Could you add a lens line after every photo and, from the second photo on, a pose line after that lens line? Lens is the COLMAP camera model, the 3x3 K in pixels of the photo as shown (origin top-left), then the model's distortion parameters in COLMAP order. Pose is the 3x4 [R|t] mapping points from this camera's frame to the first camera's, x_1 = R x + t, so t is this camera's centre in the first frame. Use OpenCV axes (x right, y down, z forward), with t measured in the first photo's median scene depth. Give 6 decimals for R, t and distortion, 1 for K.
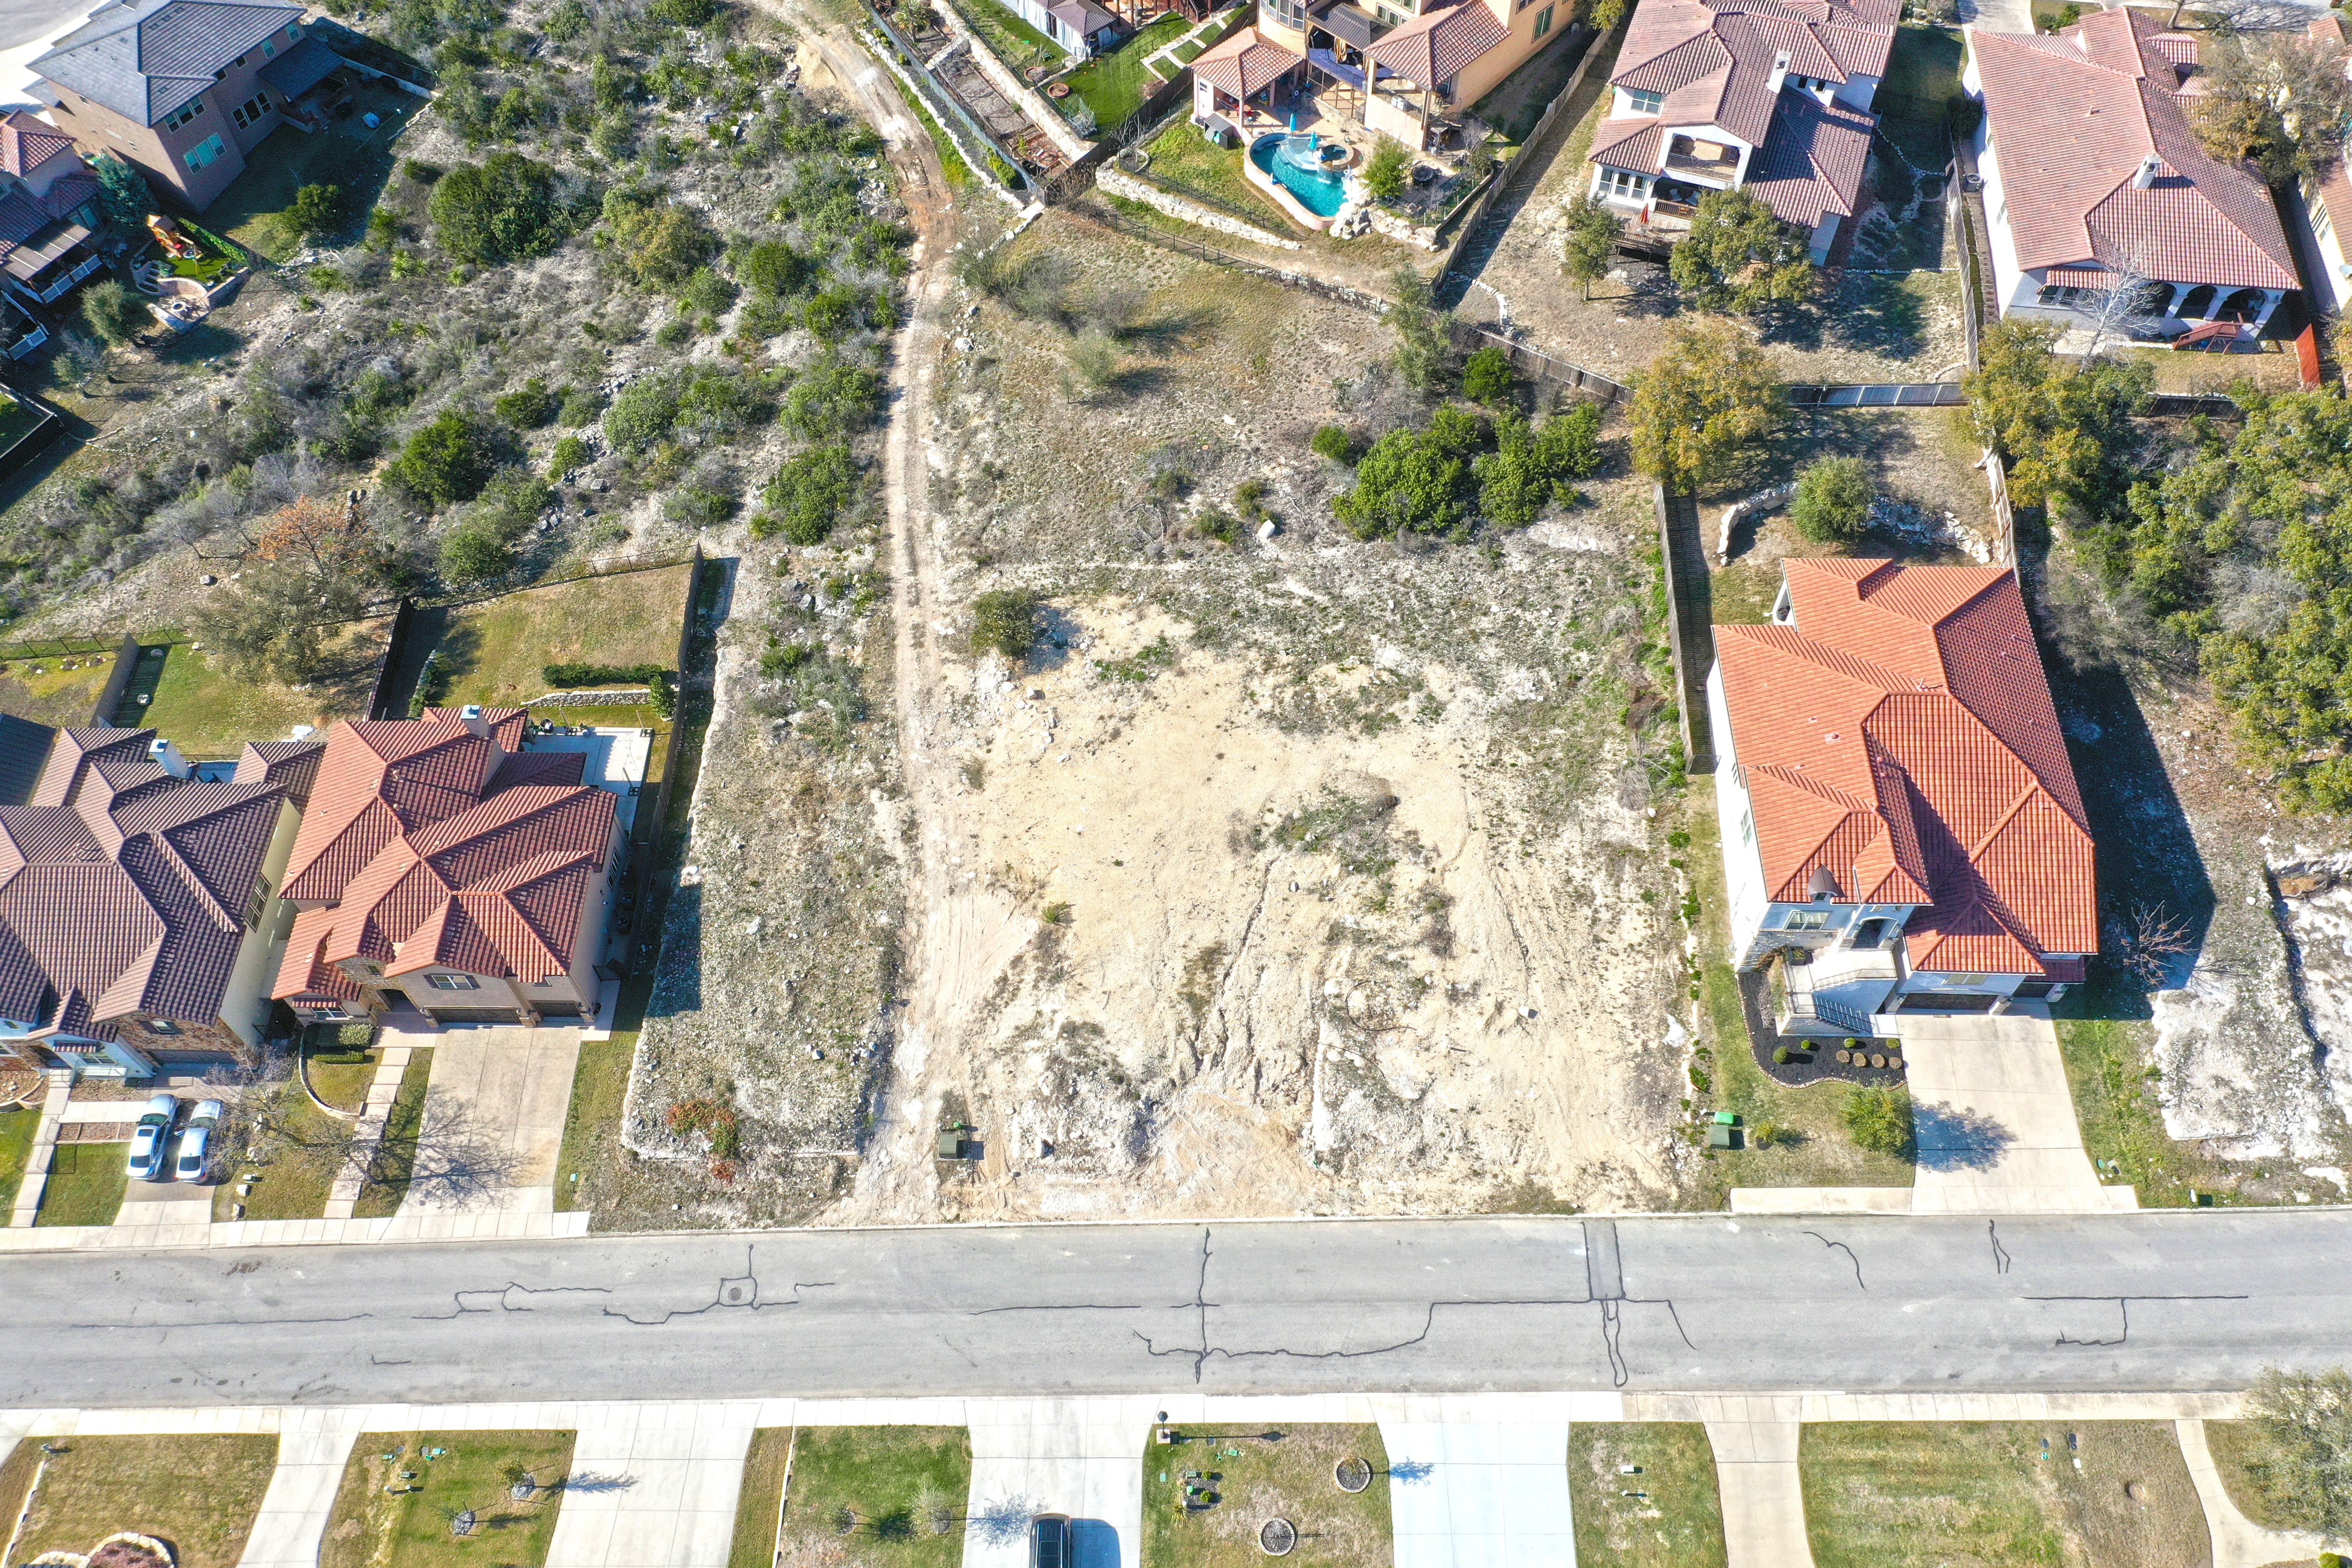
lens RADIAL K [[1875.3, 0, 1165.6], [0, 1875.3, 784.7], [0, 0, 1]] dist [-0.009233, 0.000316]
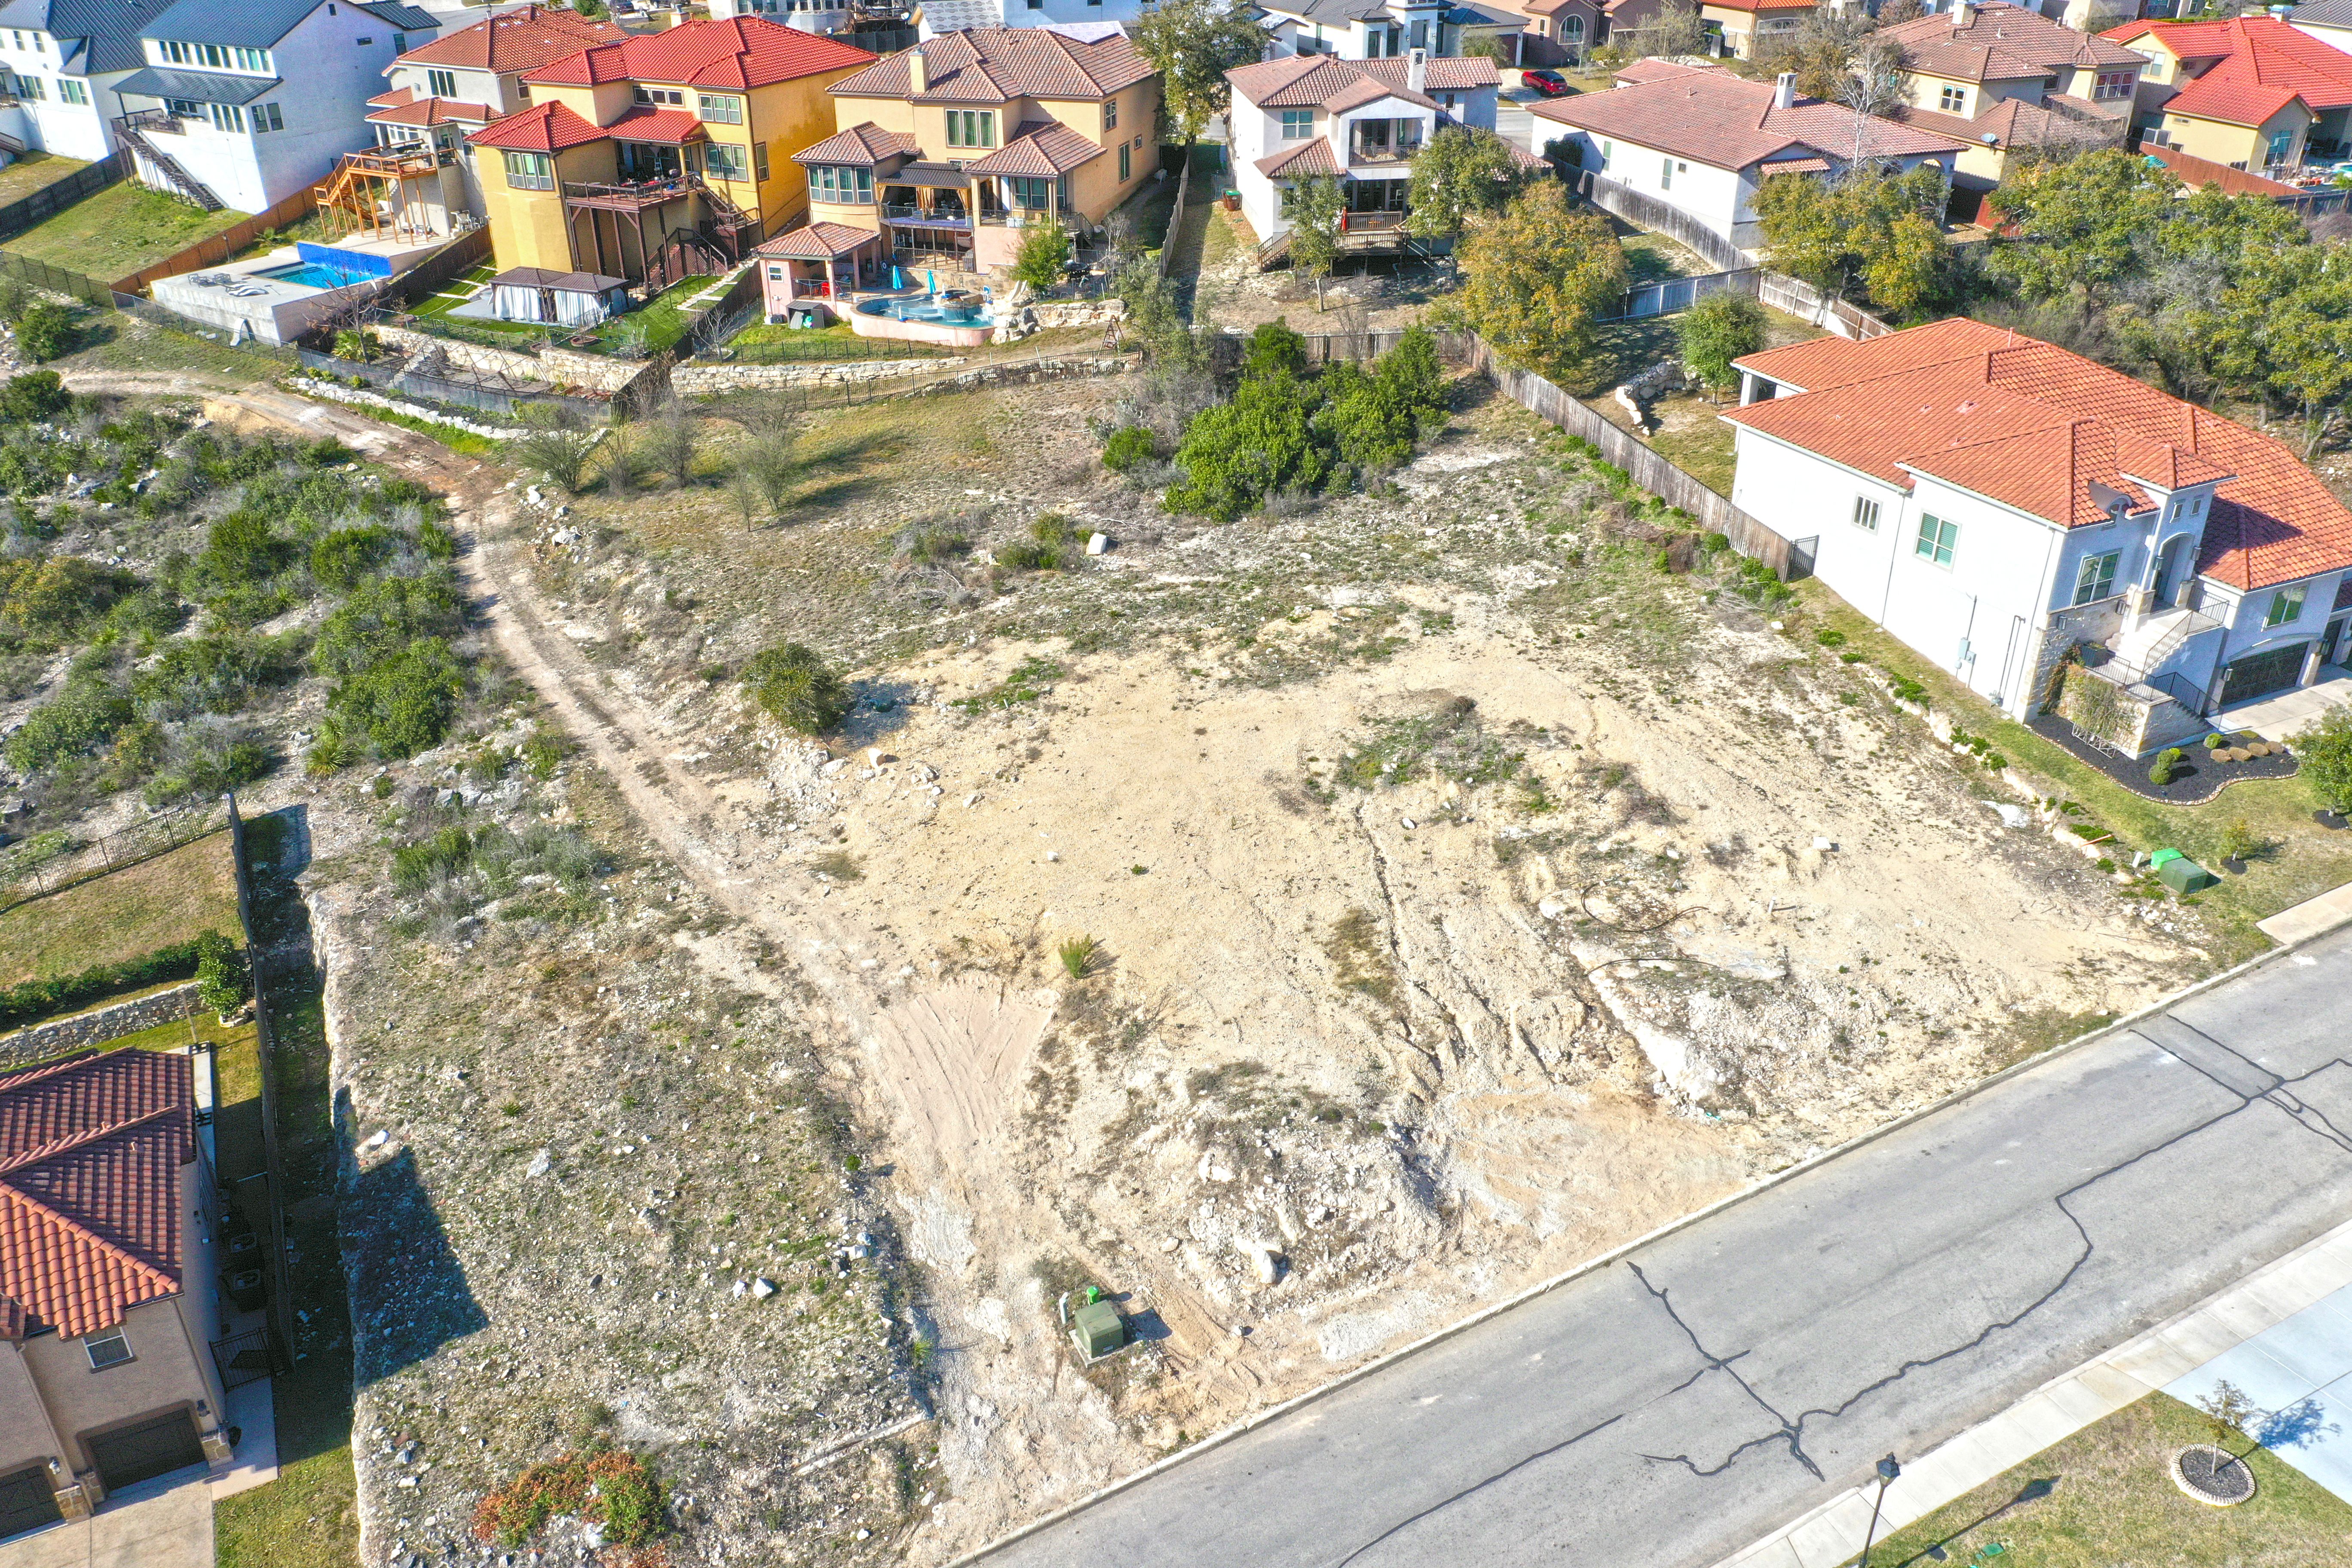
lens RADIAL K [[1839.9, 0, 1165.8], [0, 1839.9, 782.5], [0, 0, 1]] dist [-0.010195, 0.003126]
pose [[0.892523, -0.213031, 0.397518, -0.241389], [0.374616, 0.840972, -0.390421, 0.246408], [-0.251130, 0.497376, 0.830392, 0.477726]]
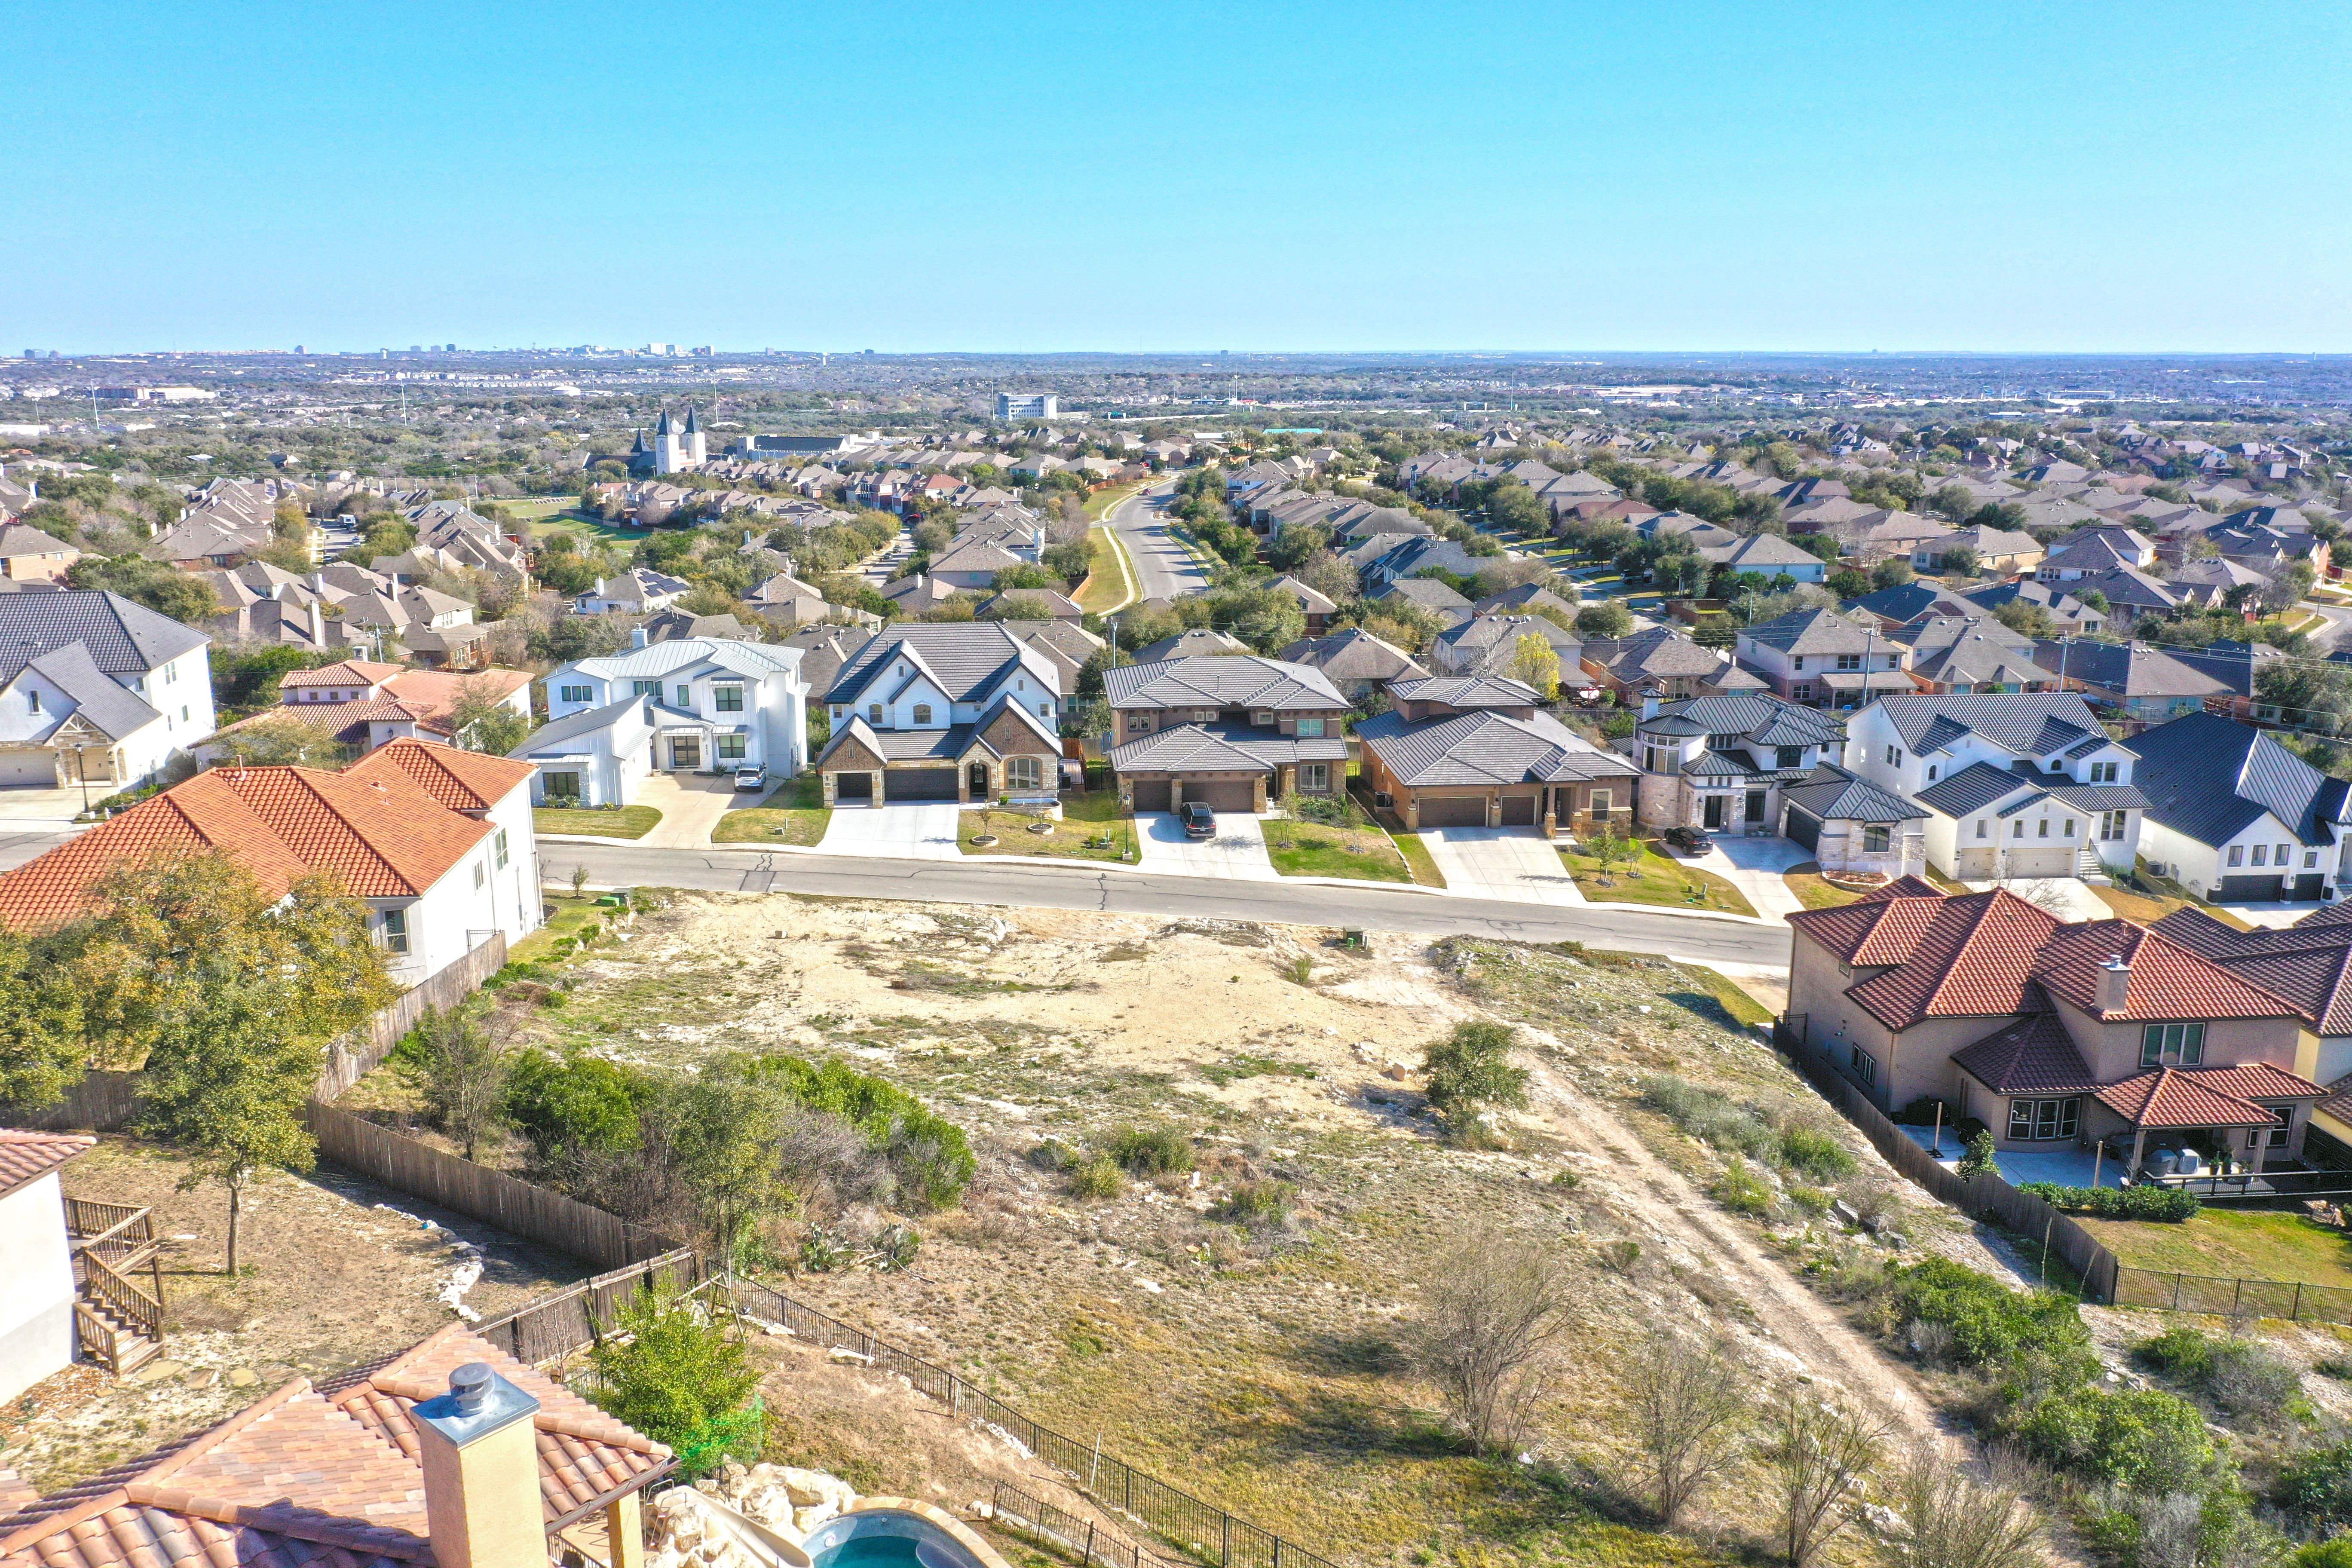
lens RADIAL K [[1839.9, 0, 1165.8], [0, 1839.9, 782.5], [0, 0, 1]] dist [-0.010195, 0.003126]
pose [[-0.995158, 0.034680, -0.091972, 0.074214], [-0.074505, 0.344174, 0.935945, -0.730466], [0.064112, 0.938265, -0.339924, 1.161968]]
